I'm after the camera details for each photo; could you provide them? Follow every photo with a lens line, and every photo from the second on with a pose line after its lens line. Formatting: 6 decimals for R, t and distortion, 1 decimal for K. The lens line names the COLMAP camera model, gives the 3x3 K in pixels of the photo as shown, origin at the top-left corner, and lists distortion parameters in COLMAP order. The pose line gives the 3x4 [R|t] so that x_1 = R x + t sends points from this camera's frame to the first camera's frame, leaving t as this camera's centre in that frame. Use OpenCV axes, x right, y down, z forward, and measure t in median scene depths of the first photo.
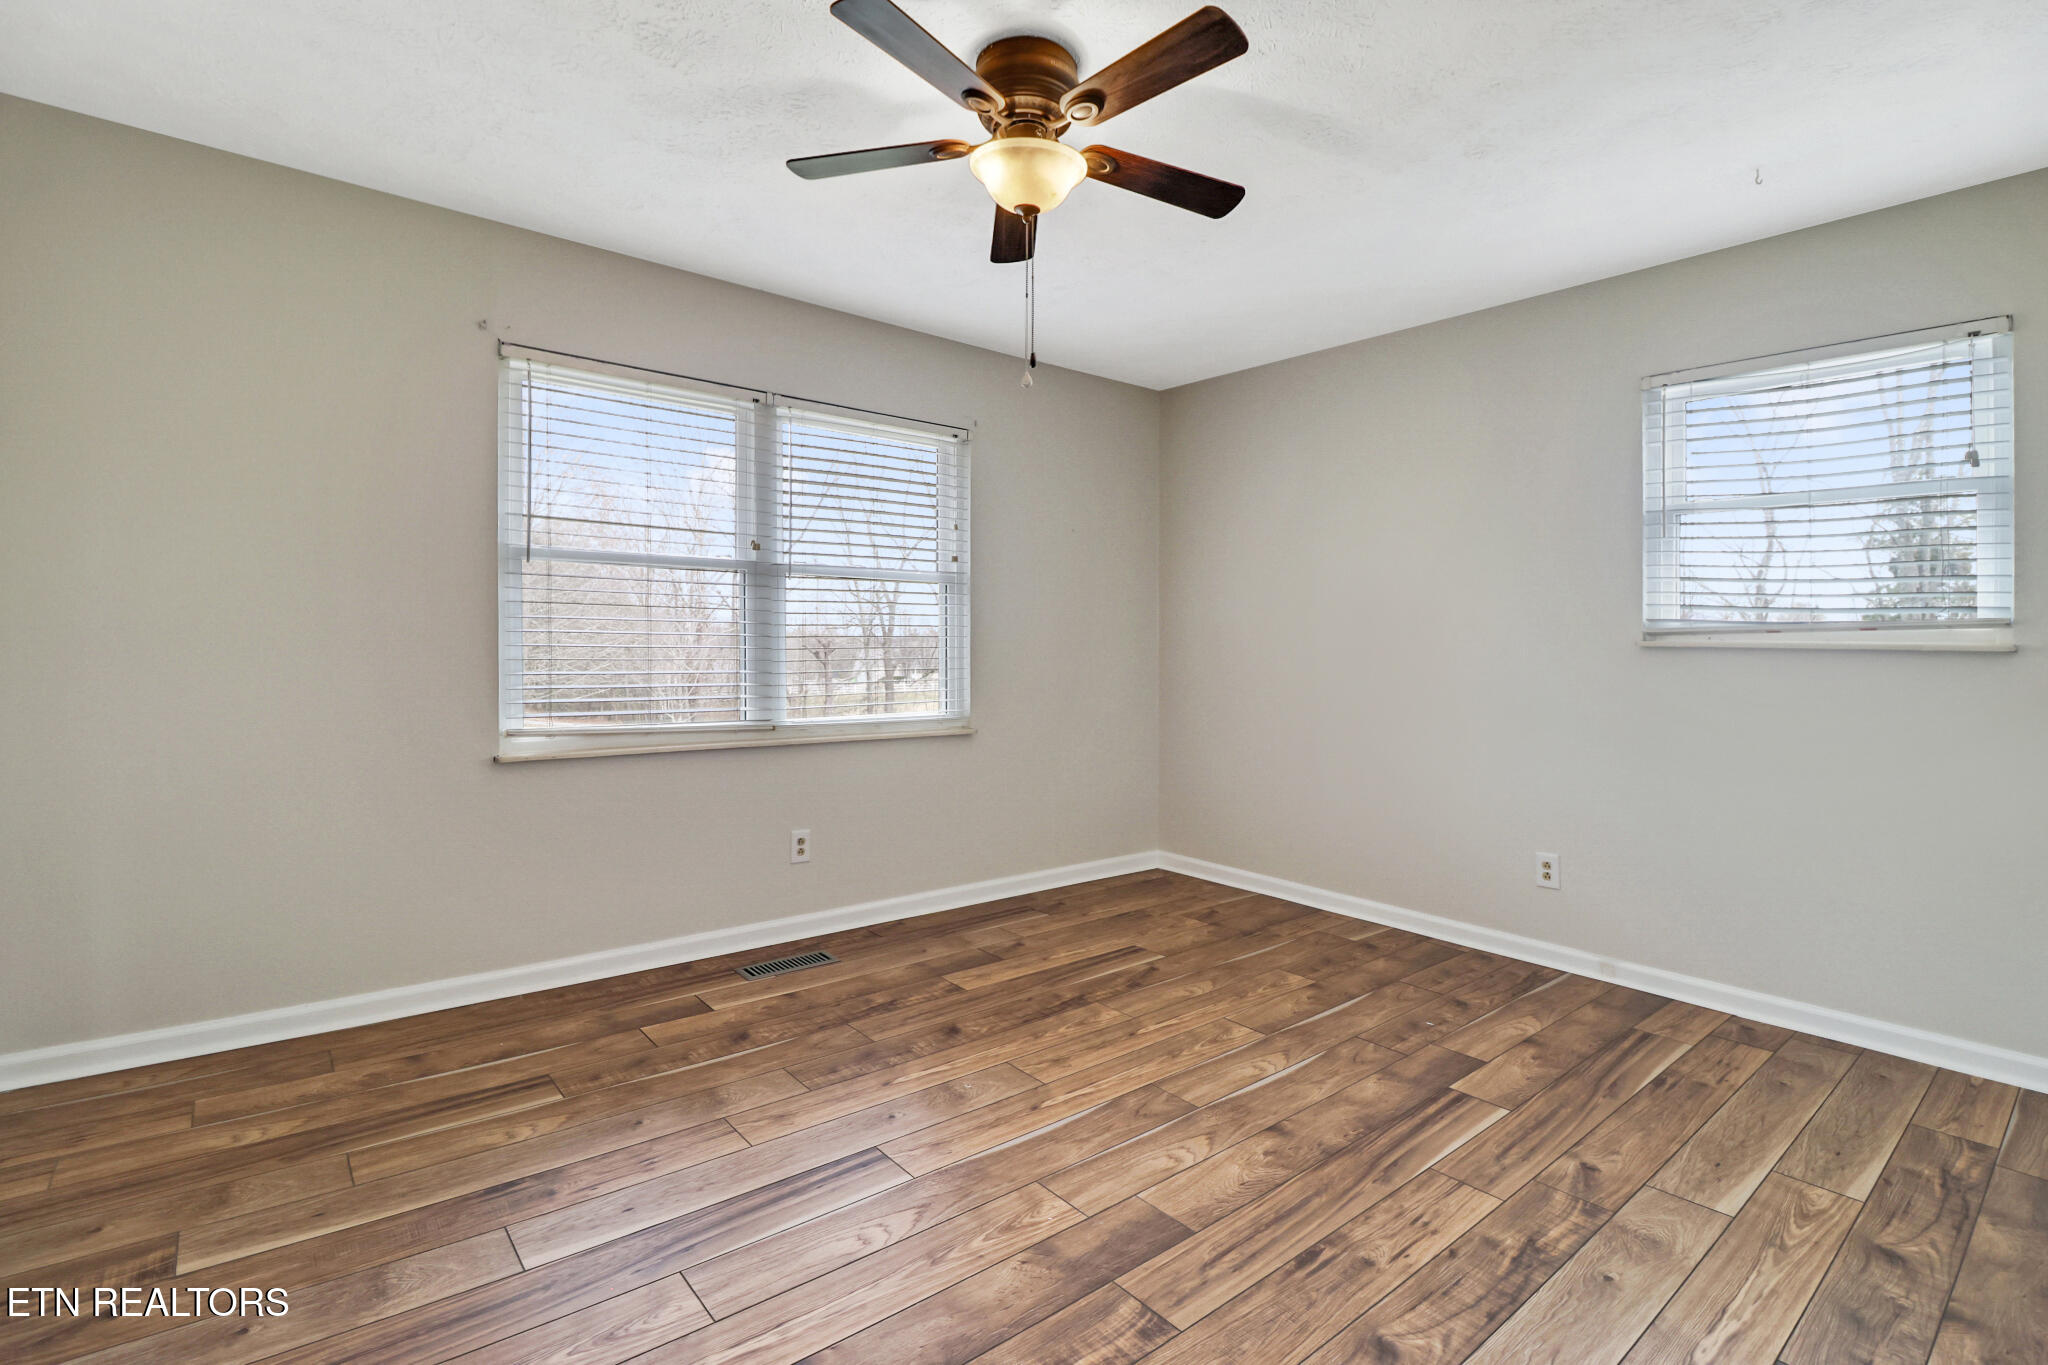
lens RADIAL K [[948.0, 0, 1028.1], [0, 948.0, 649.3], [0, 0, 1]] dist [0.002704, -0.013768]
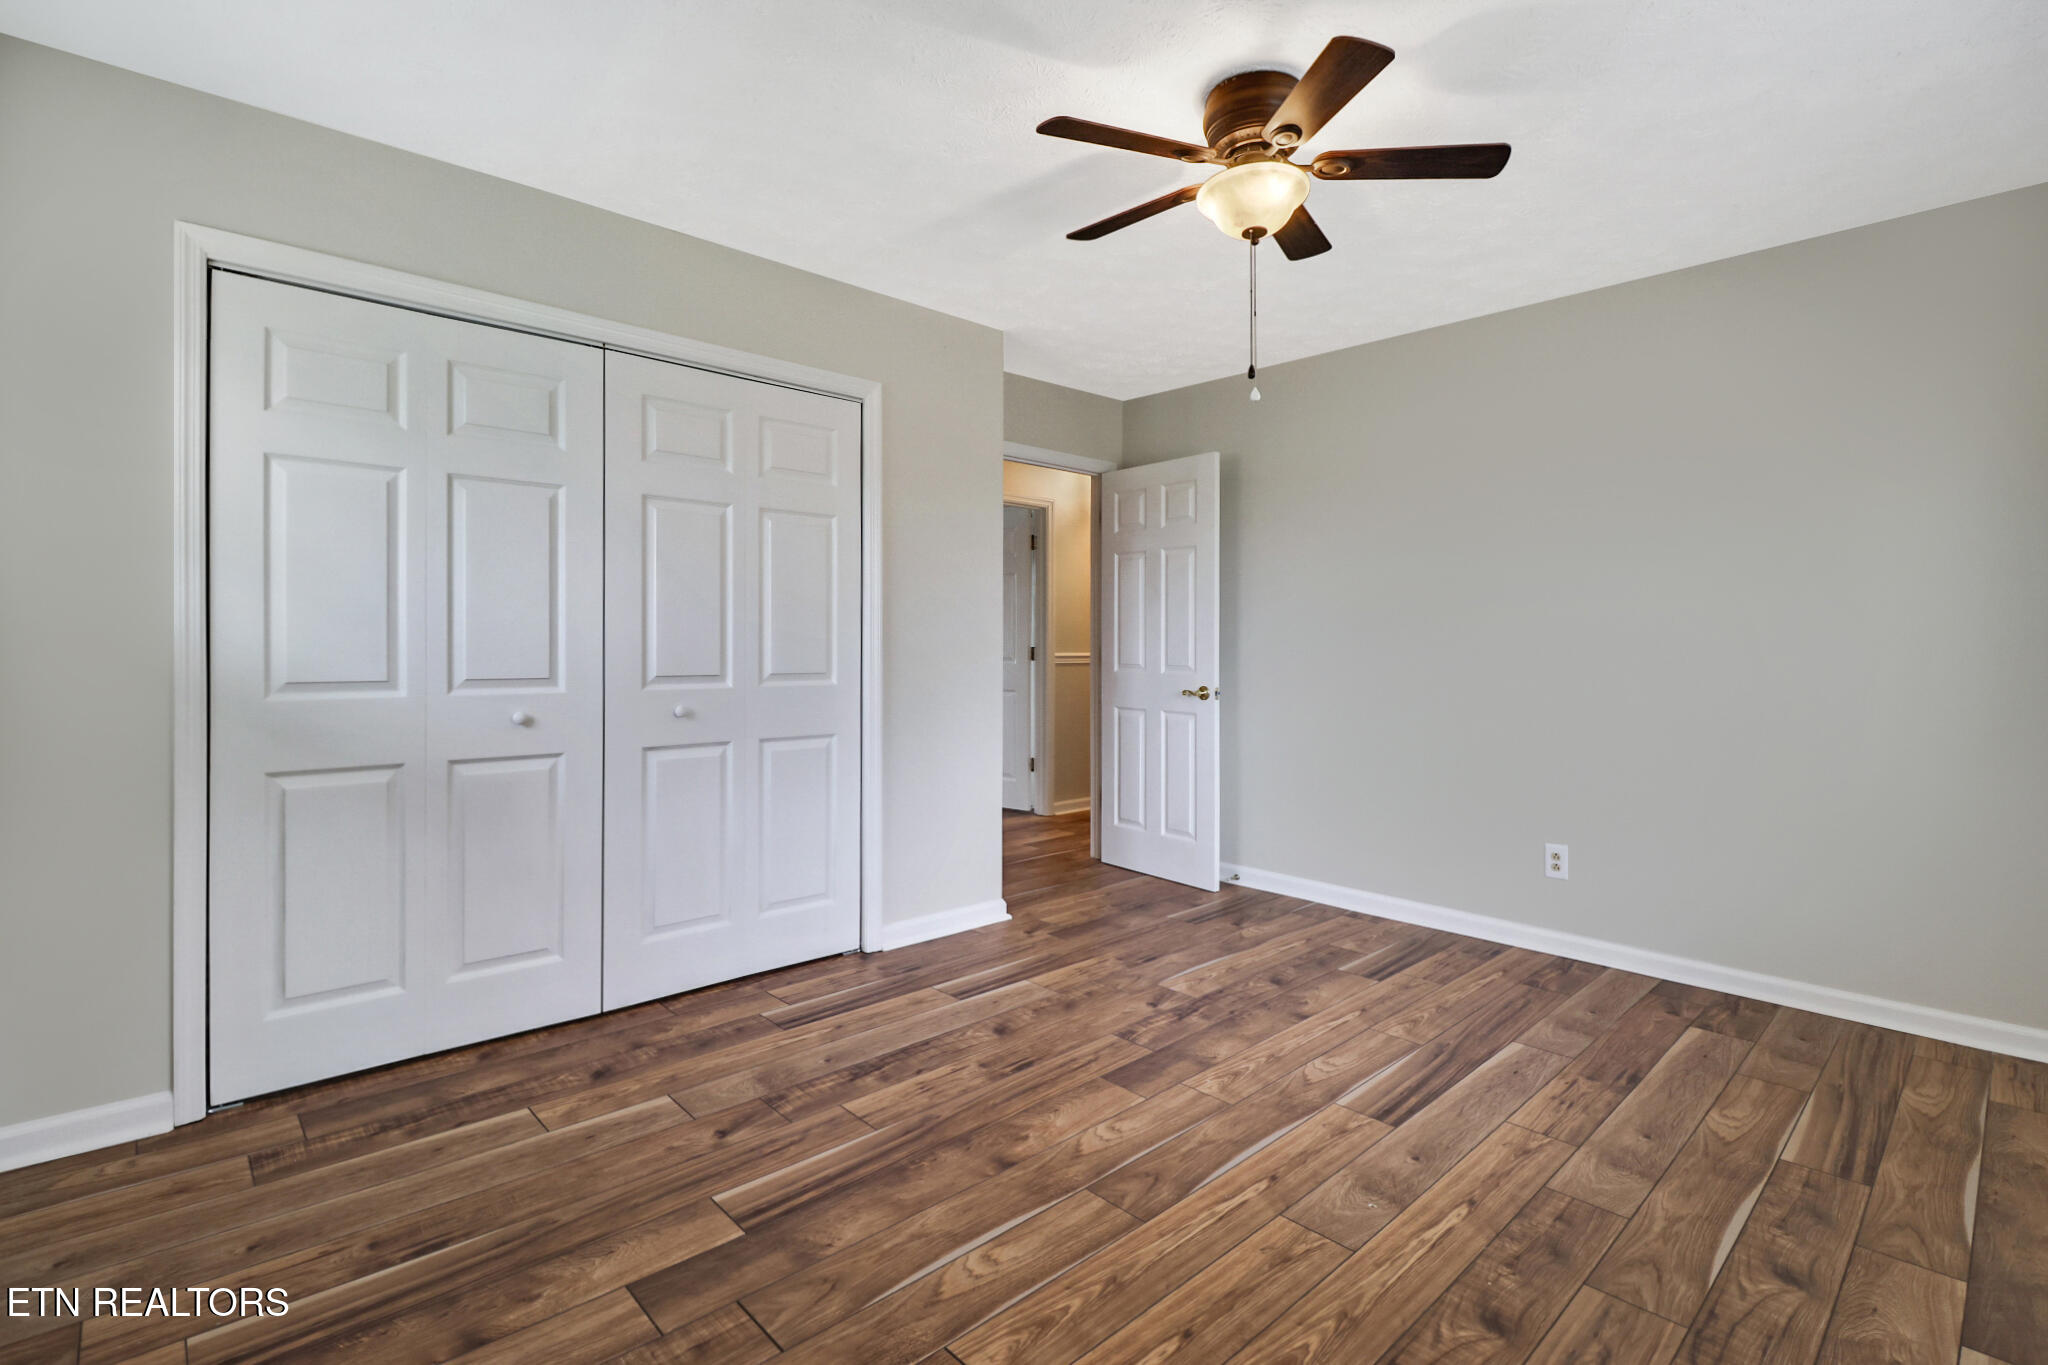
lens RADIAL K [[948.0, 0, 1028.1], [0, 948.0, 649.3], [0, 0, 1]] dist [0.002704, -0.013768]
pose [[-0.998079, -0.023471, -0.057339, 0.318087], [-0.023950, 0.999684, 0.007668, -0.004924], [0.057141, 0.009027, -0.998325, 2.007523]]
